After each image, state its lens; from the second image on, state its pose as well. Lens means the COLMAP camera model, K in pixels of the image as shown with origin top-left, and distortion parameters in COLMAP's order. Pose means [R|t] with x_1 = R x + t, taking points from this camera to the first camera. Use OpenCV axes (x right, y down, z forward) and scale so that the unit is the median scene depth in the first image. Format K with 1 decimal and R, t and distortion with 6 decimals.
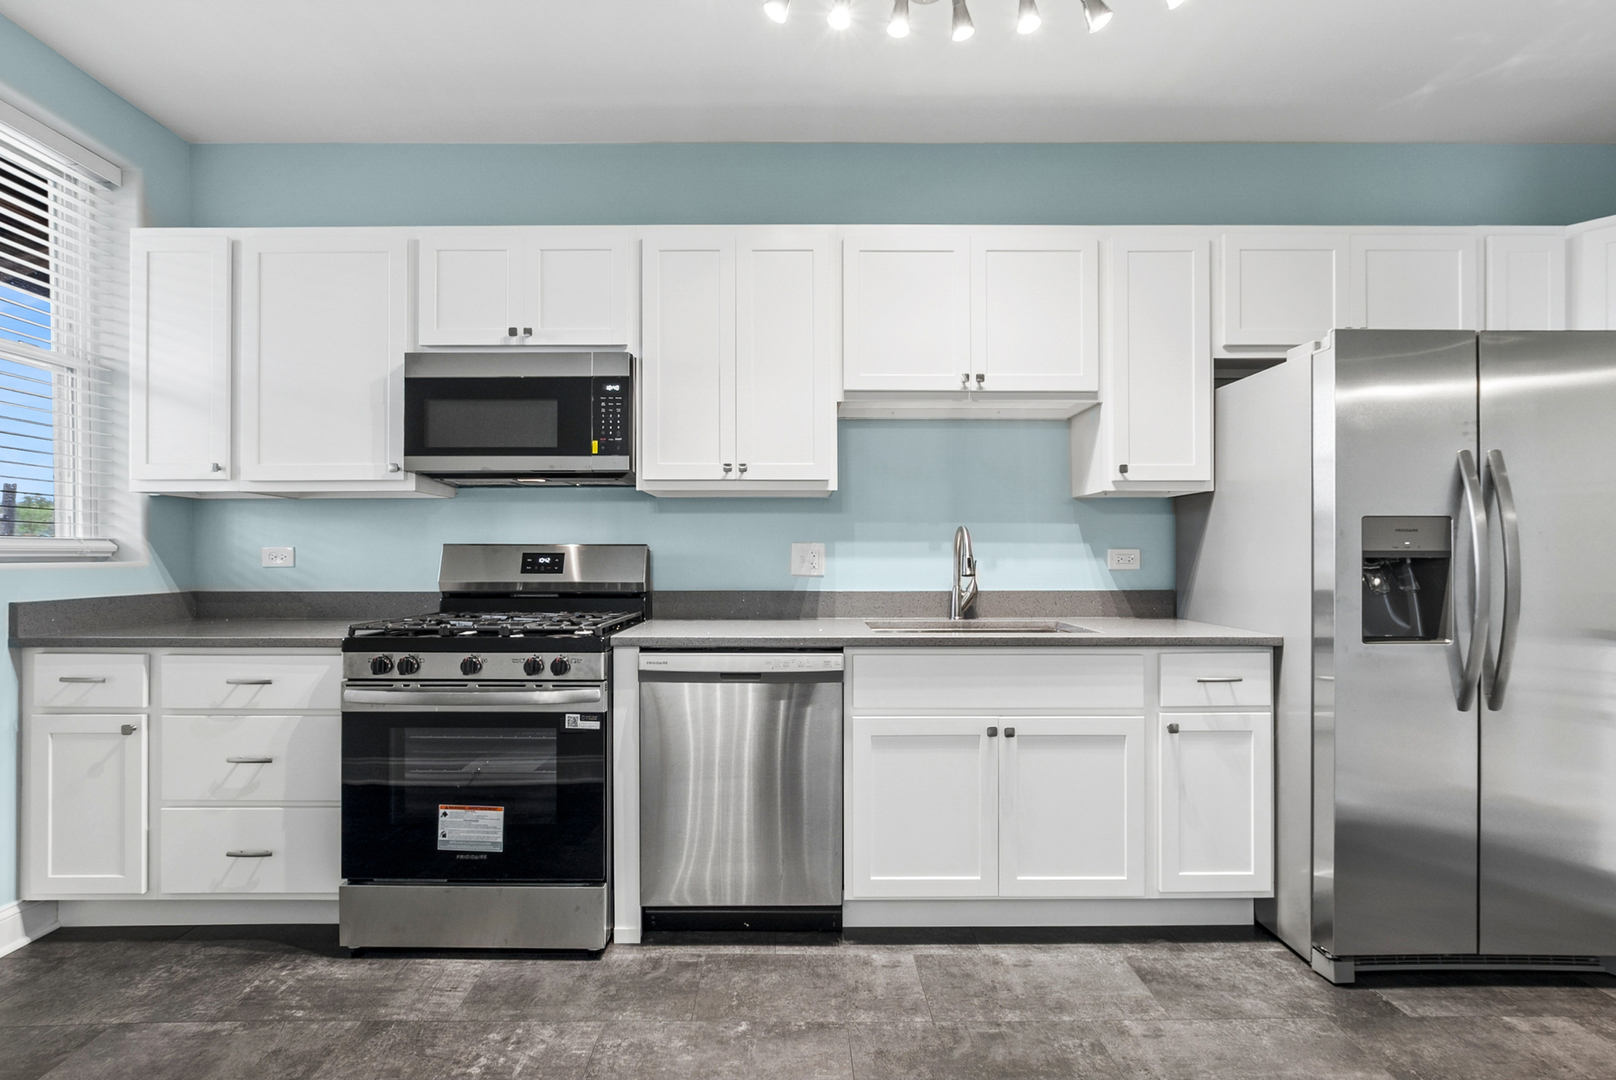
lens RADIAL K [[724.4, 0, 795.1], [0, 724.4, 556.2], [0, 0, 1]] dist [-0.007836, 0.000494]
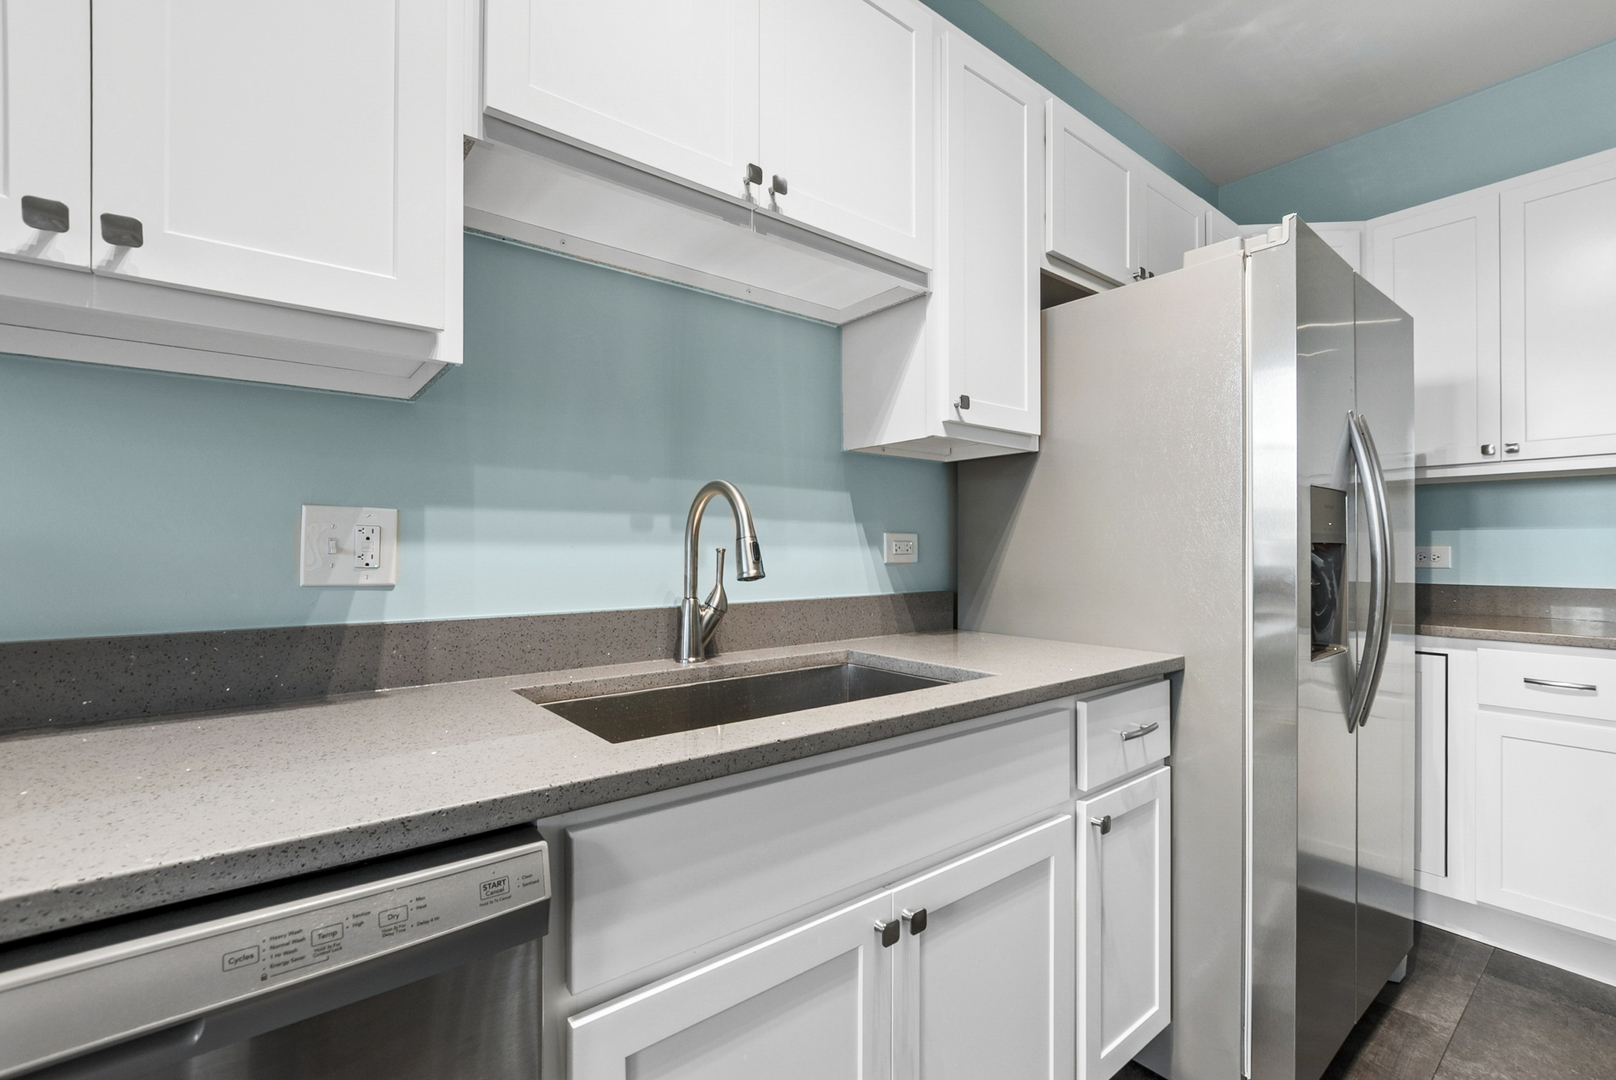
lens RADIAL K [[709.2, 0, 819.7], [0, 709.2, 546.1], [0, 0, 1]] dist [-0.009935, 0.000542]
pose [[0.776188, 0.004392, 0.630486, -0.030759], [0.001540, 0.999960, -0.008861, 0.009188], [-0.630499, 0.007849, 0.776150, 0.597567]]
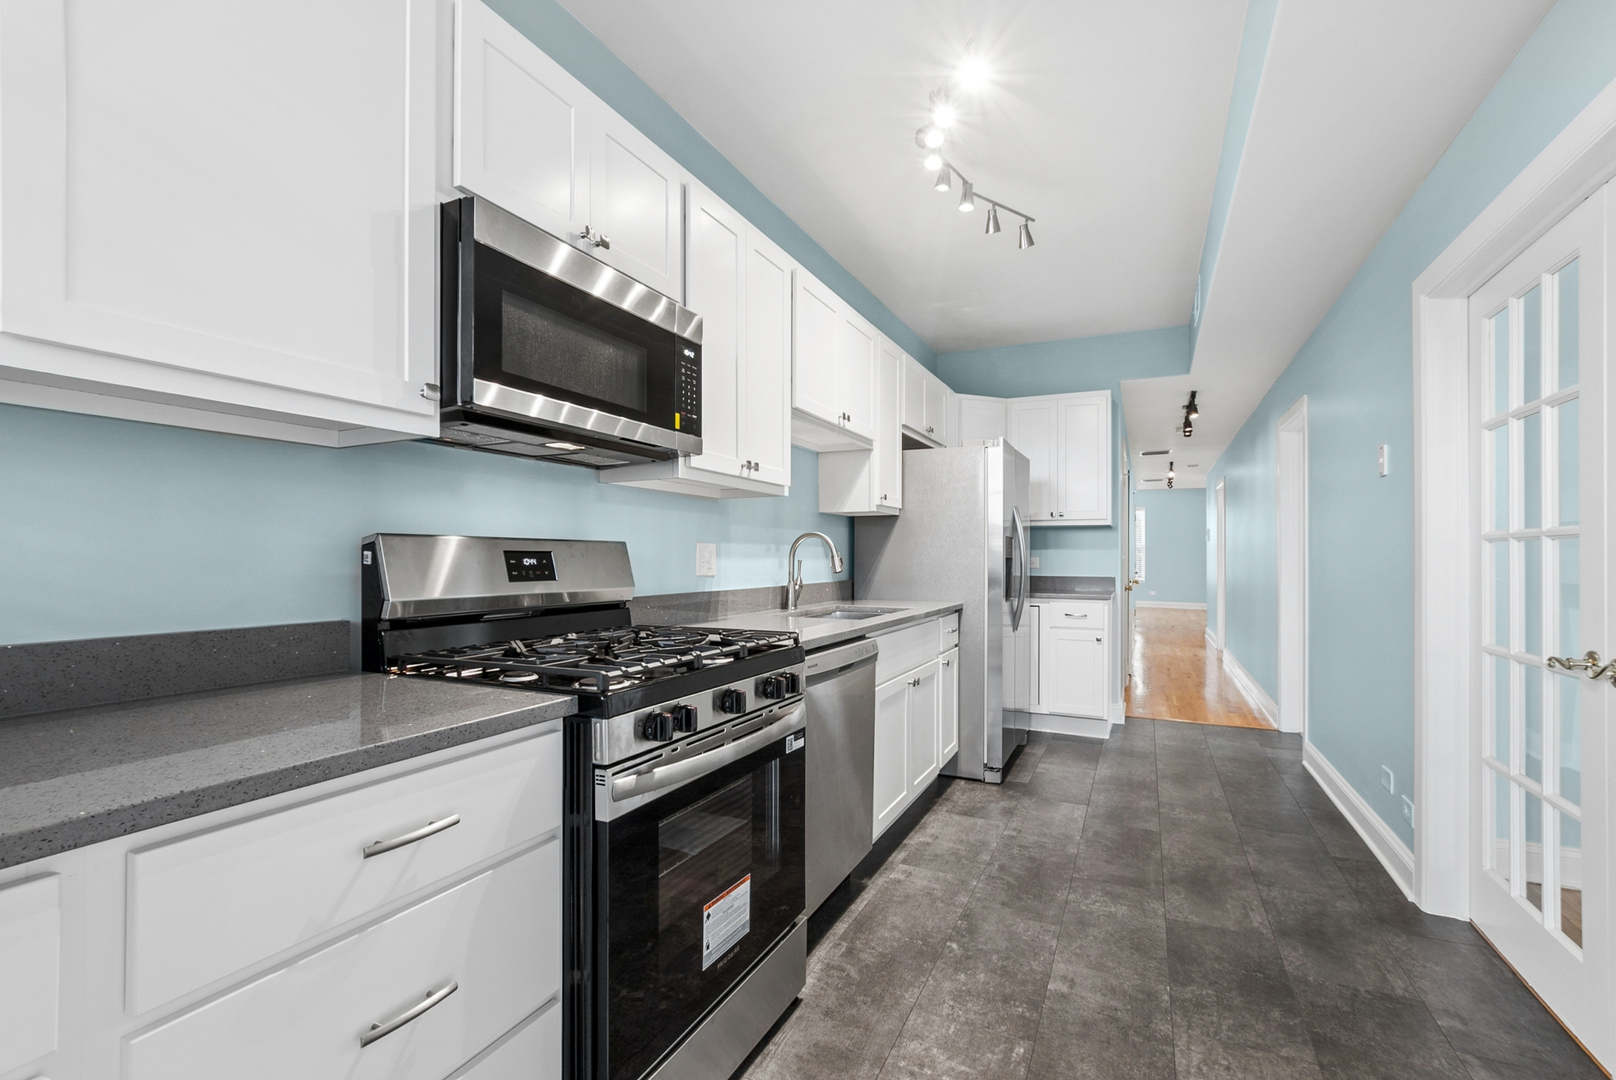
lens RADIAL K [[716.1, 0, 816.6], [0, 716.1, 555.3], [0, 0, 1]] dist [-0.001447, 0.000703]
pose [[0.420508, 0.003096, 0.907284, -0.916566], [-0.000304, 0.999995, -0.003271, 0.001679], [-0.907289, 0.001099, 0.420507, 0.511181]]
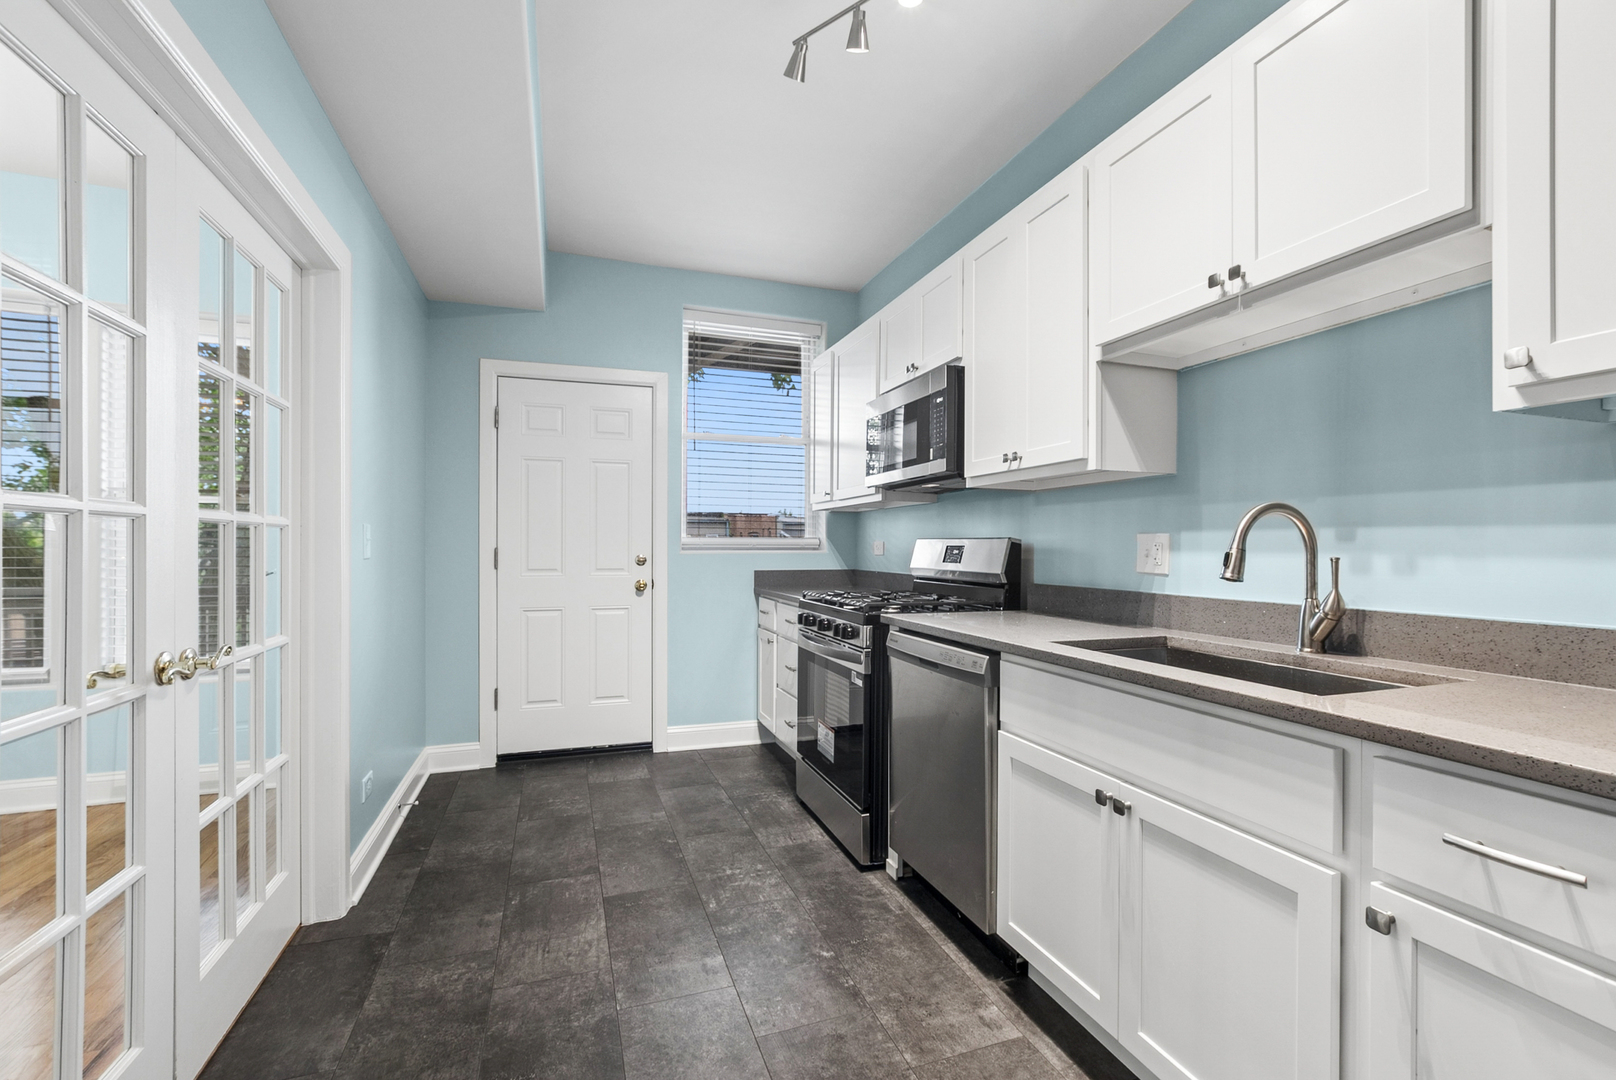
lens RADIAL K [[709.2, 0, 819.7], [0, 709.2, 546.1], [0, 0, 1]] dist [-0.009935, 0.000542]
pose [[0.338015, 0.001155, -0.941140, 0.718693], [-0.008186, 0.999965, -0.001713, 0.000589], [0.941105, 0.008283, 0.338013, 0.437387]]
